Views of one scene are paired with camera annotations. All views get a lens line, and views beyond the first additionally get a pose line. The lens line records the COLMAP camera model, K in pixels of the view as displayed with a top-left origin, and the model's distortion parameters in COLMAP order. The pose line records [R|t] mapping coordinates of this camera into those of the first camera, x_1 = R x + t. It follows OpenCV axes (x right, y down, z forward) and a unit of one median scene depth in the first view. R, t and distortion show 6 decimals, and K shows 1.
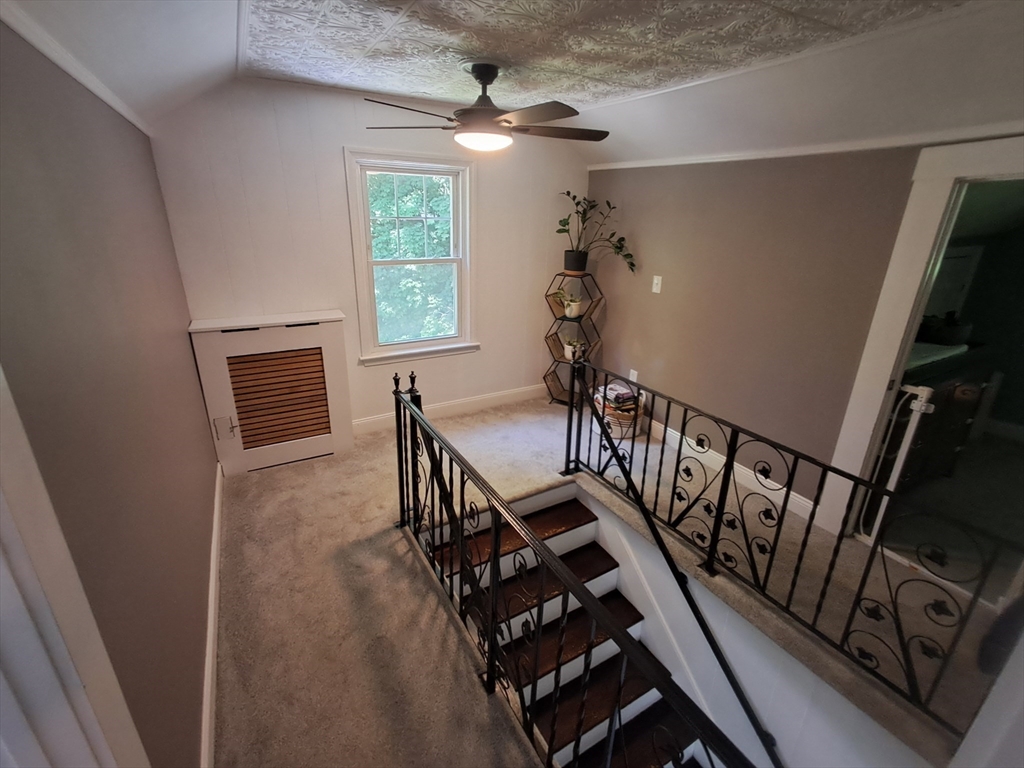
lens RADIAL K [[453.7, 0, 511.4], [0, 453.7, 378.9], [0, 0, 1]] dist [-0.002697, 0.000085]
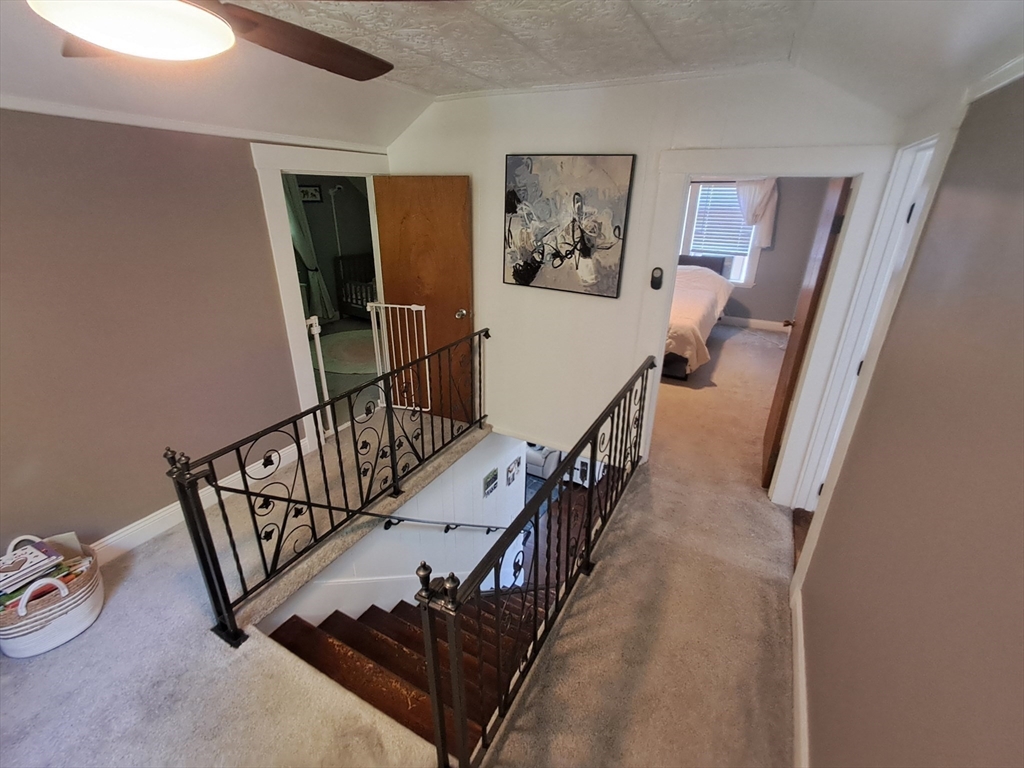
lens RADIAL K [[463.4, 0, 507.7], [0, 463.4, 380.2], [0, 0, 1]] dist [-0.000790, 0.000387]
pose [[-0.521498, -0.346613, 0.779679, -0.619370], [0.266656, 0.801799, 0.534802, -0.435554], [-0.810515, 0.486804, -0.325710, 1.057398]]
